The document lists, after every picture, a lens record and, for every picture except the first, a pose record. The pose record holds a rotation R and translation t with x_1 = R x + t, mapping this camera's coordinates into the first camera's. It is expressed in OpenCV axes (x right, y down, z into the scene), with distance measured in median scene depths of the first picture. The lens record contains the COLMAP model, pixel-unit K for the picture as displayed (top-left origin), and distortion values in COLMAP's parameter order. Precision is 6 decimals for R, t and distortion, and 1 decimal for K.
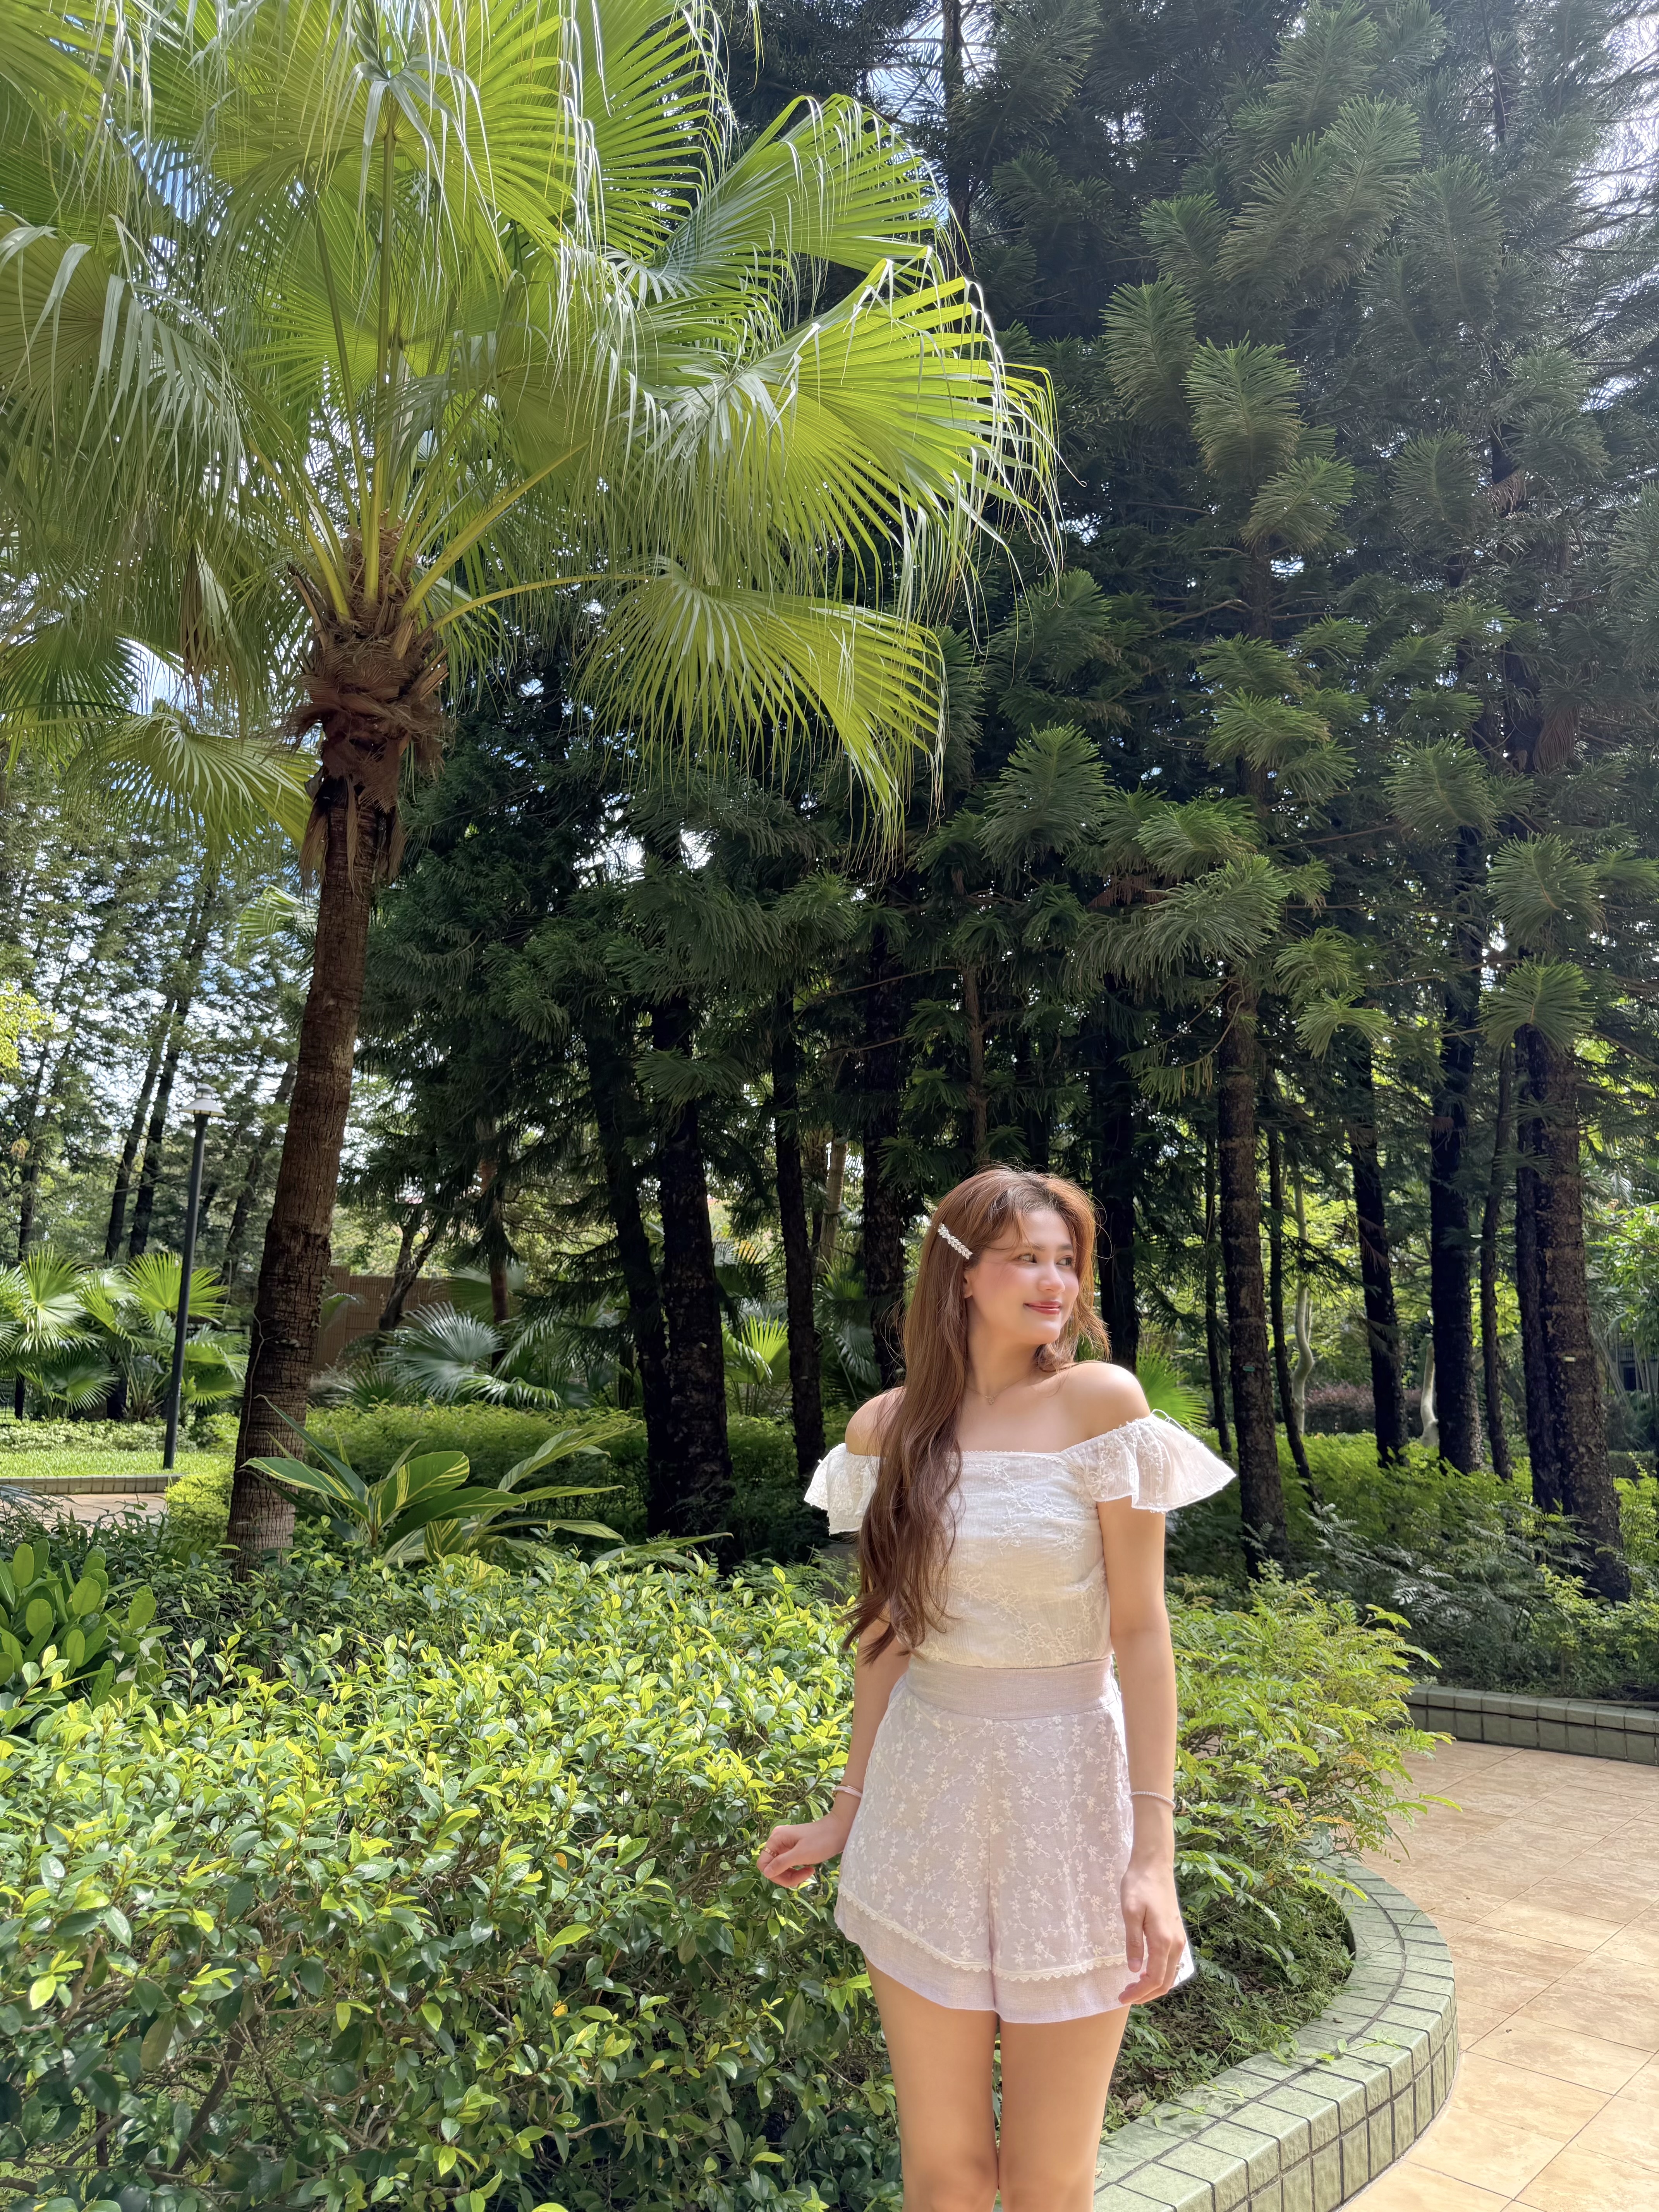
lens RADIAL K [[1546.4, 0, 829.5], [0, 1546.4, 1106.0], [0, 0, 1]] dist [-0.004261, -0.008539]
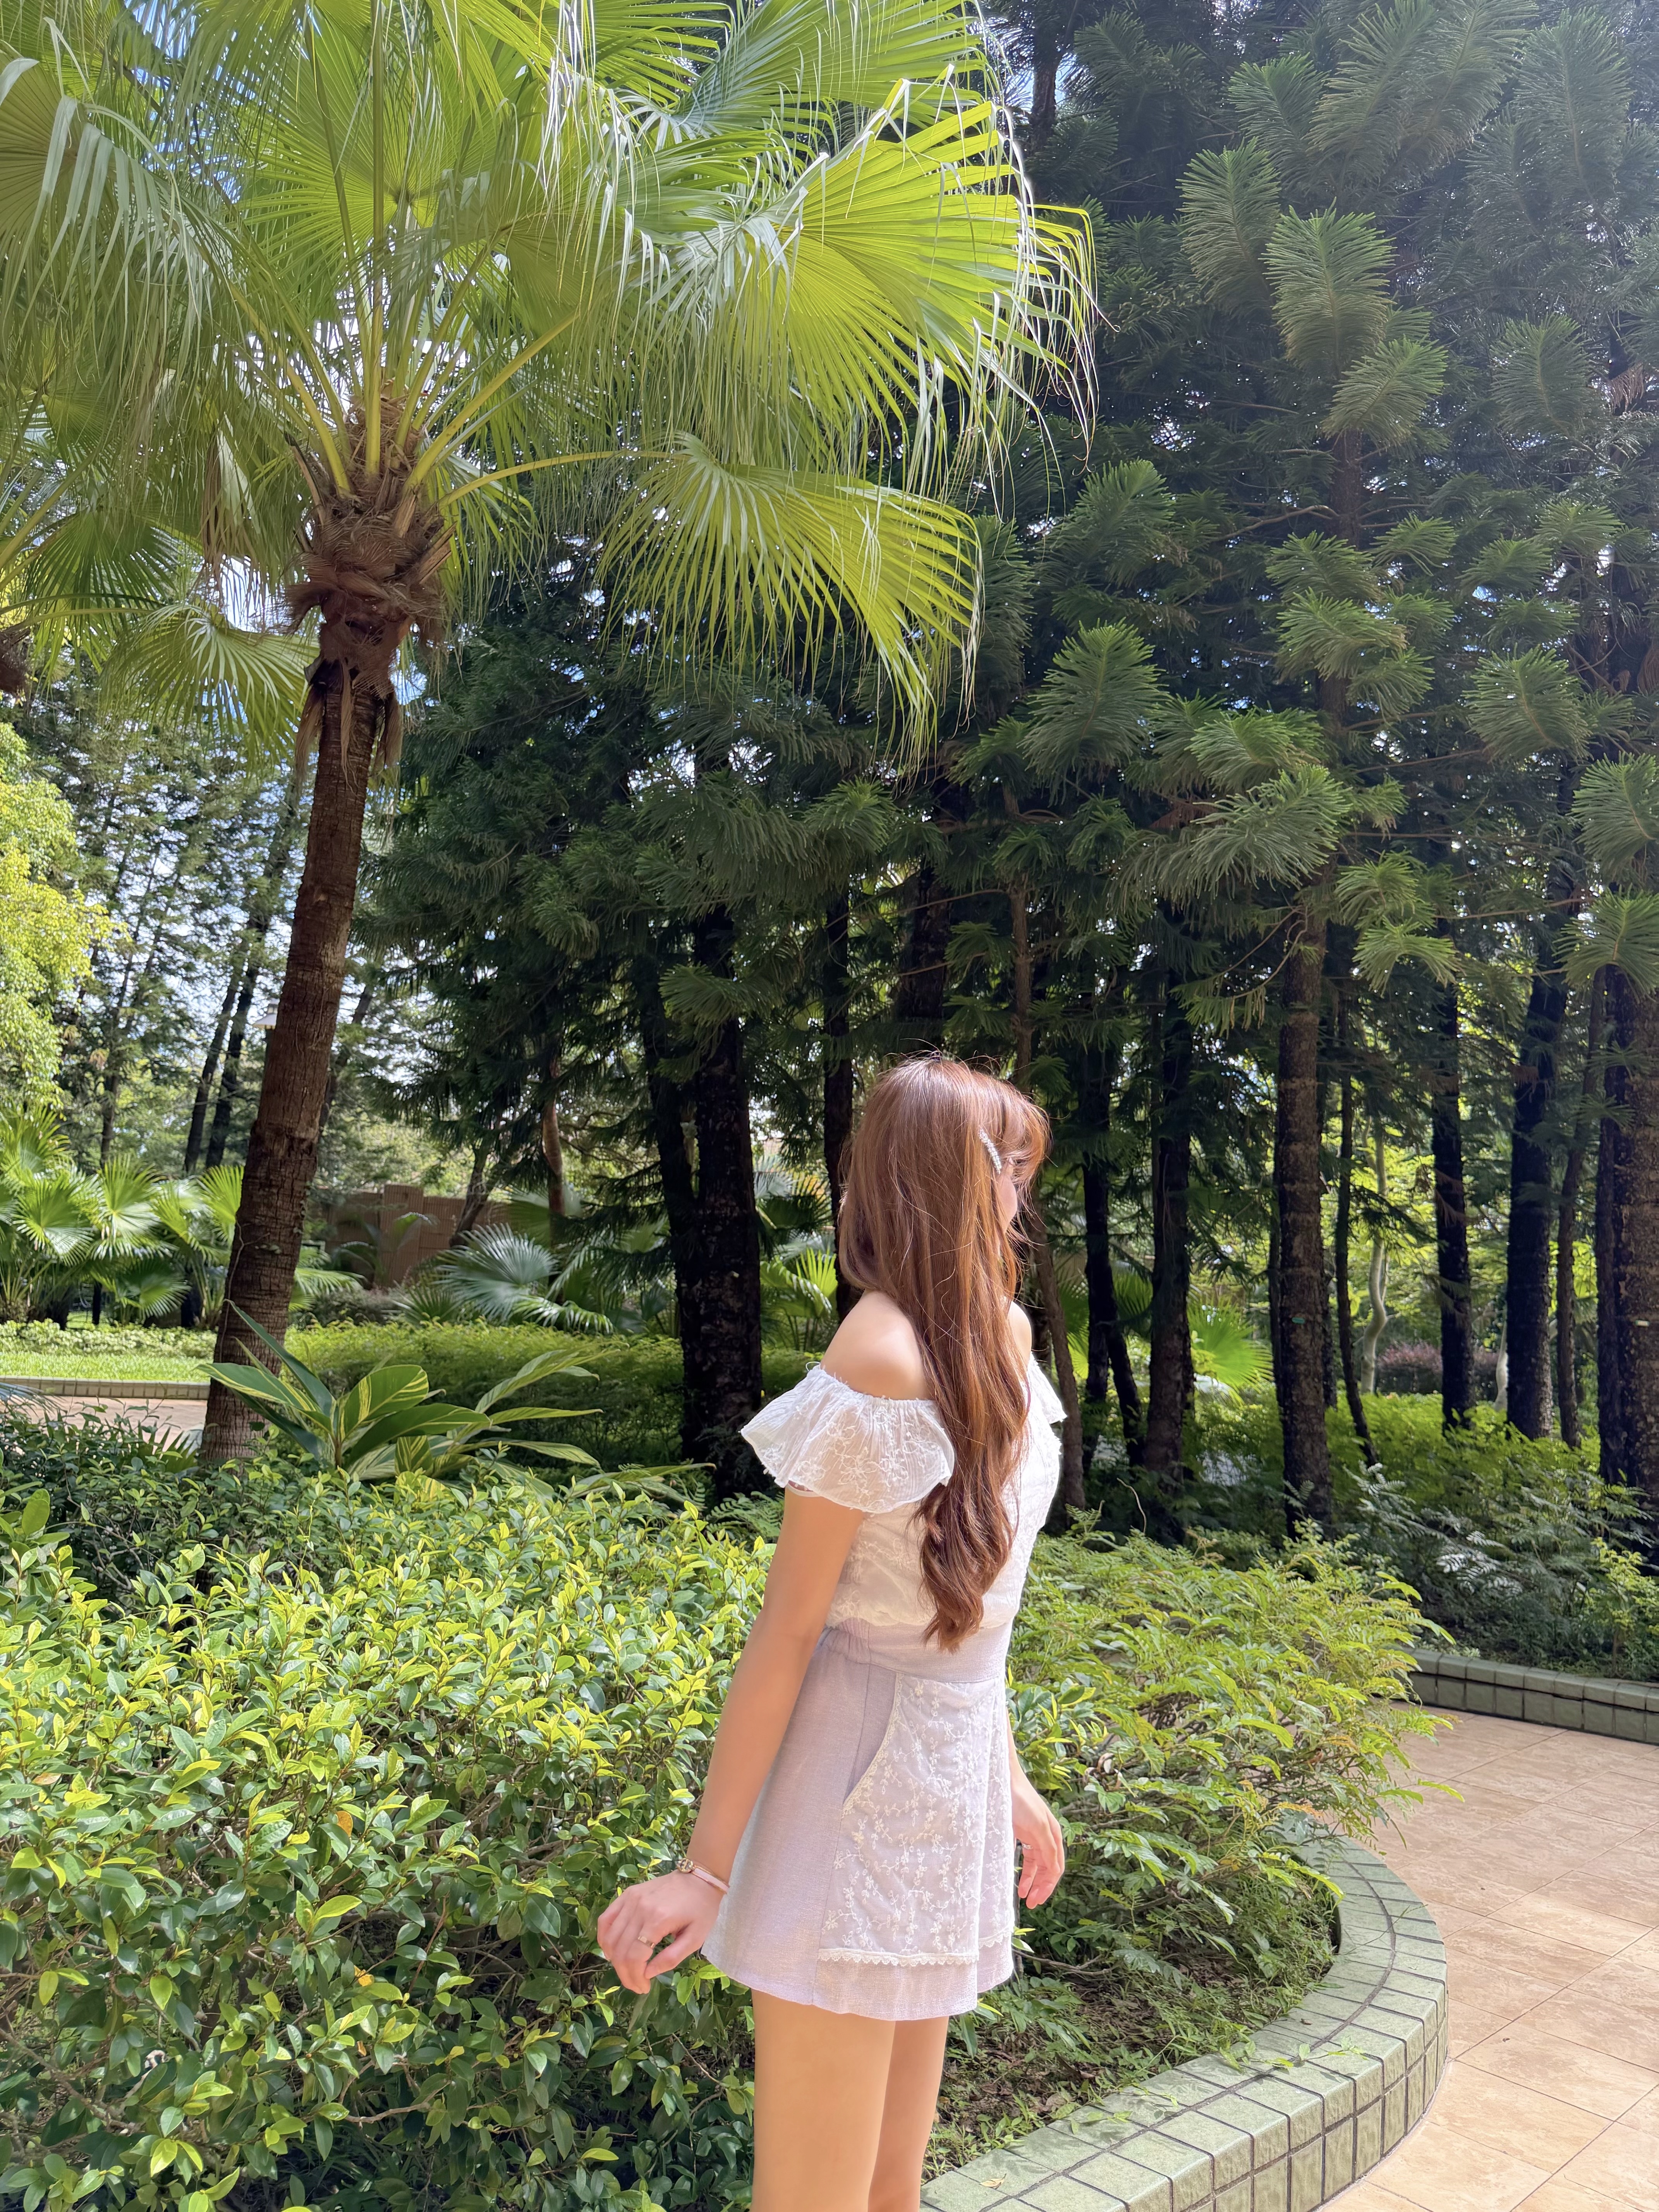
lens RADIAL K [[1546.4, 0, 829.5], [0, 1546.4, 1106.0], [0, 0, 1]] dist [-0.004261, -0.008539]
pose [[0.997830, 0.033259, -0.056823, 0.038485], [-0.031042, 0.998739, 0.039451, 0.011098], [0.058064, -0.037602, 0.997604, 0.043227]]
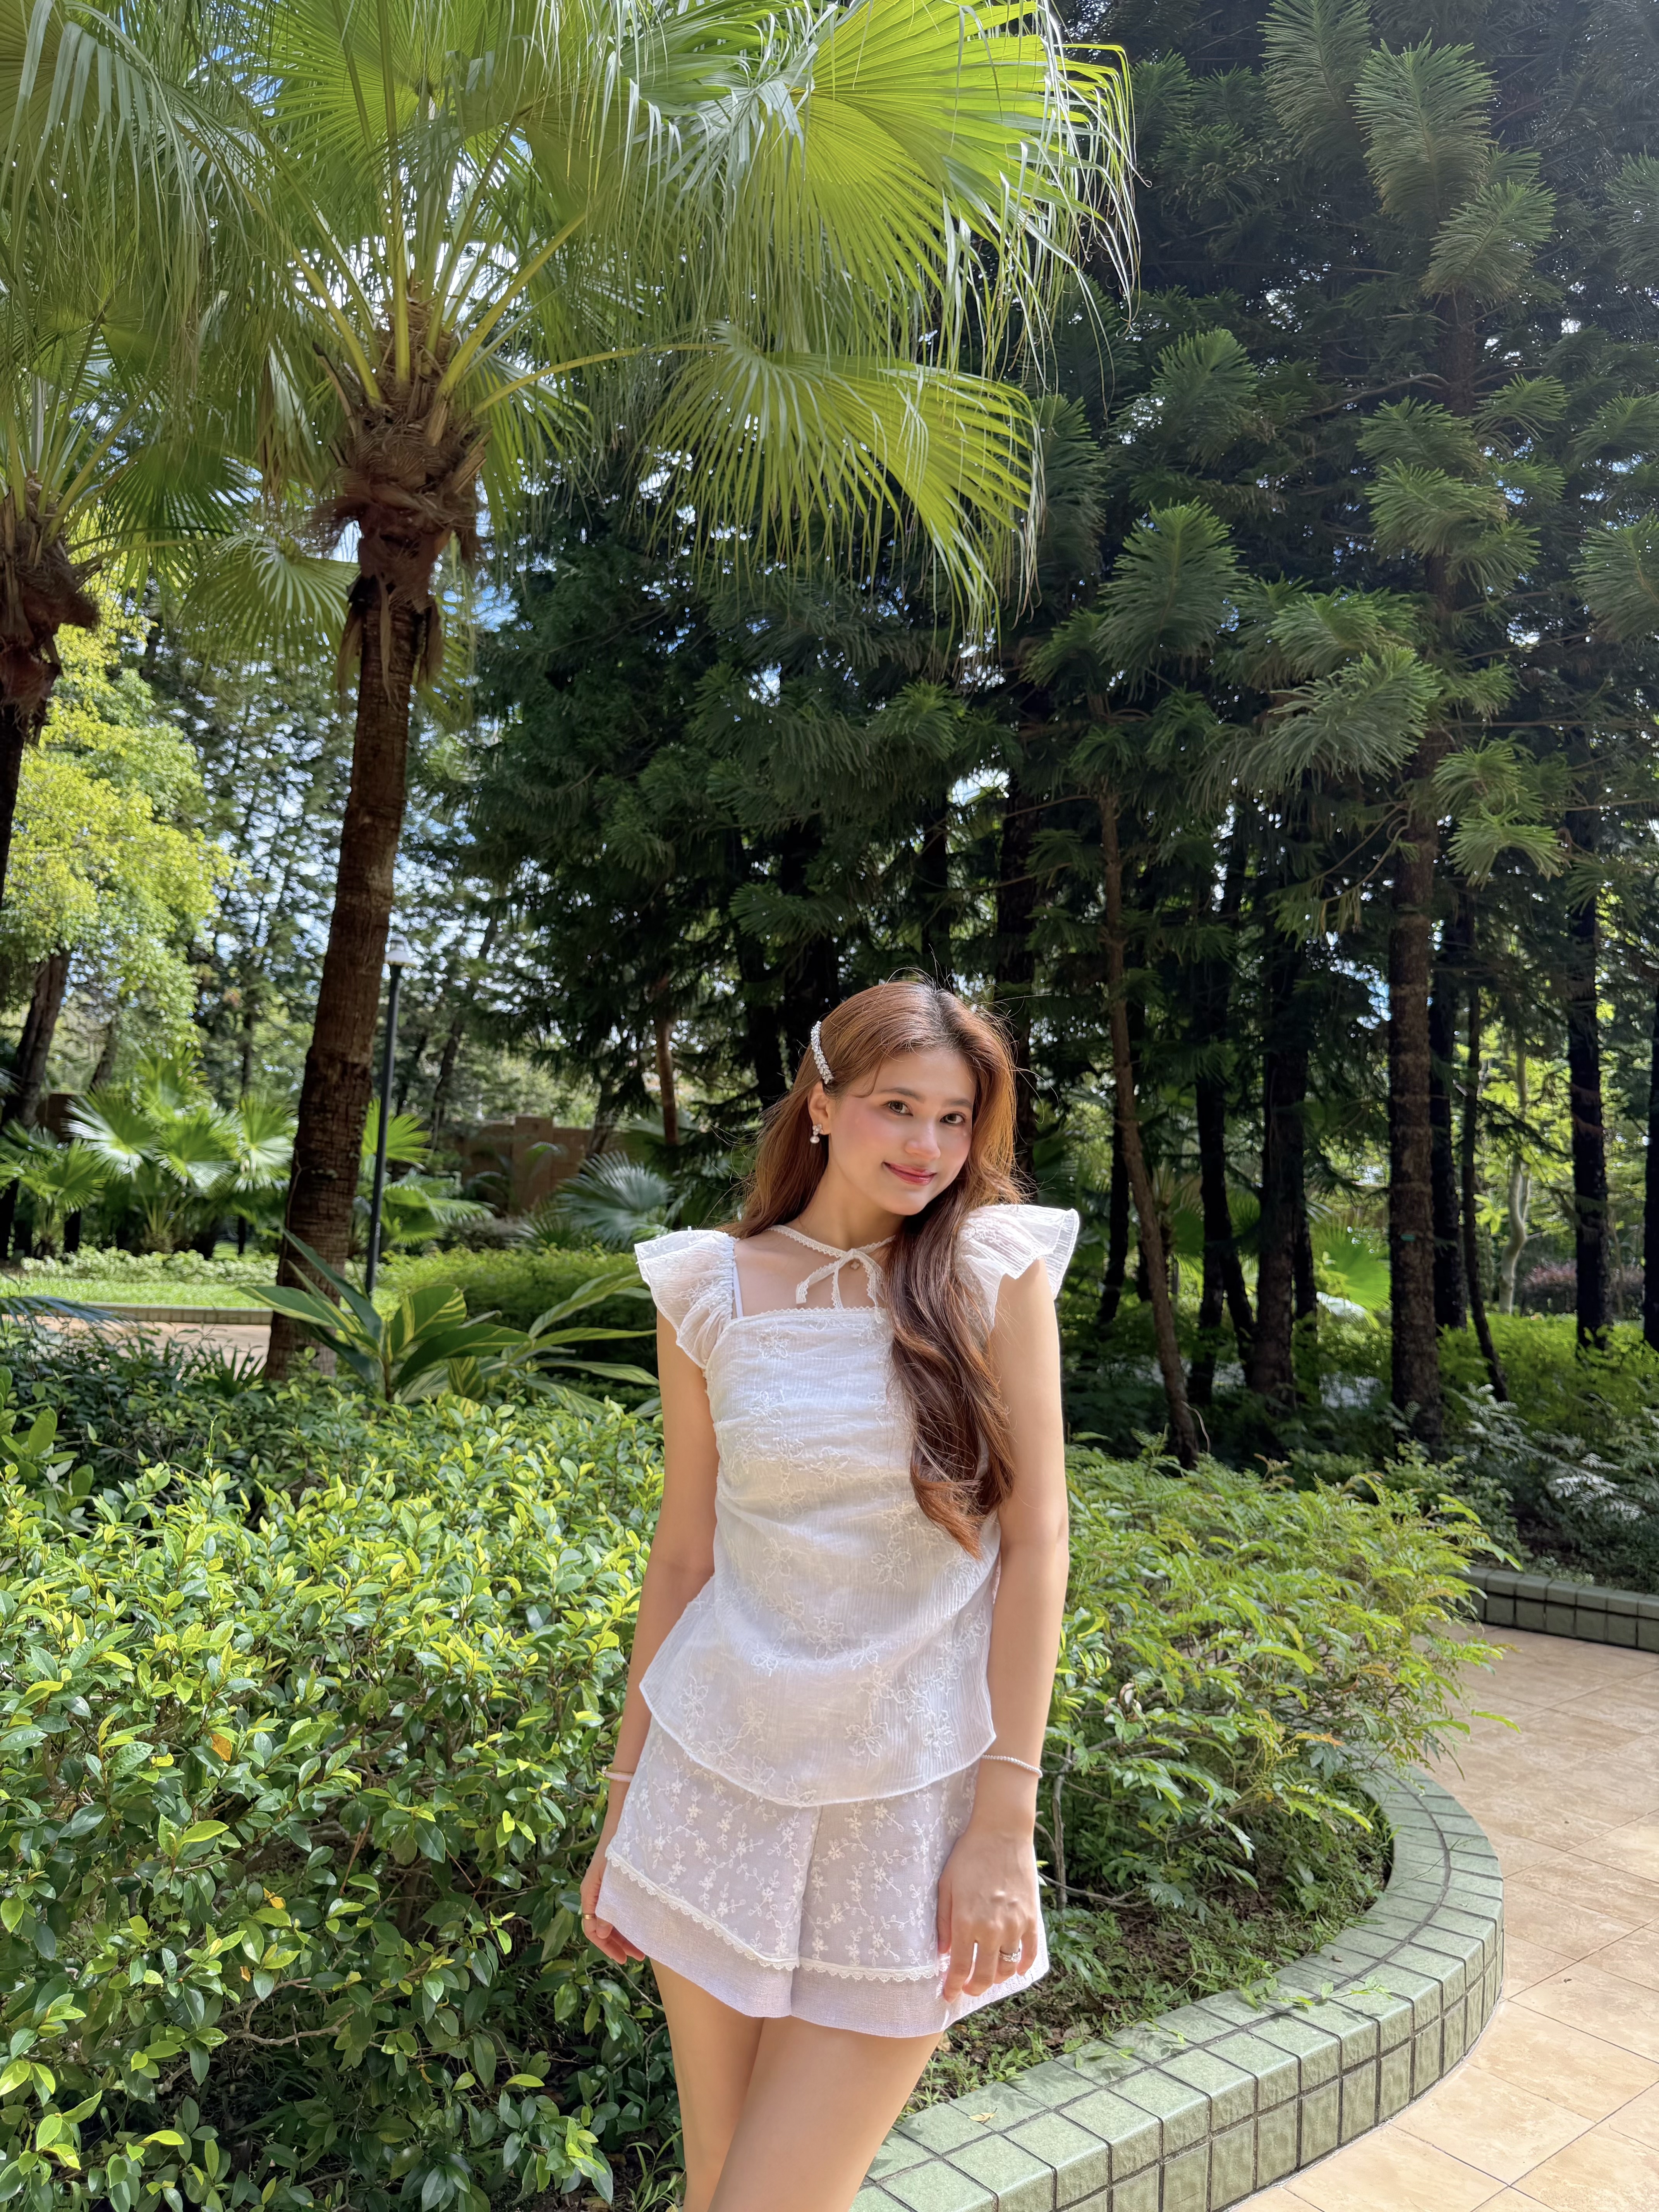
lens RADIAL K [[1550.0, 0, 849.2], [0, 1550.0, 1103.7], [0, 0, 1]] dist [-0.009171, -0.004424]
pose [[0.990885, 0.019067, -0.133356, 0.076942], [-0.007504, 0.996208, 0.086677, 0.016996], [0.134503, -0.084886, 0.987271, 0.065470]]
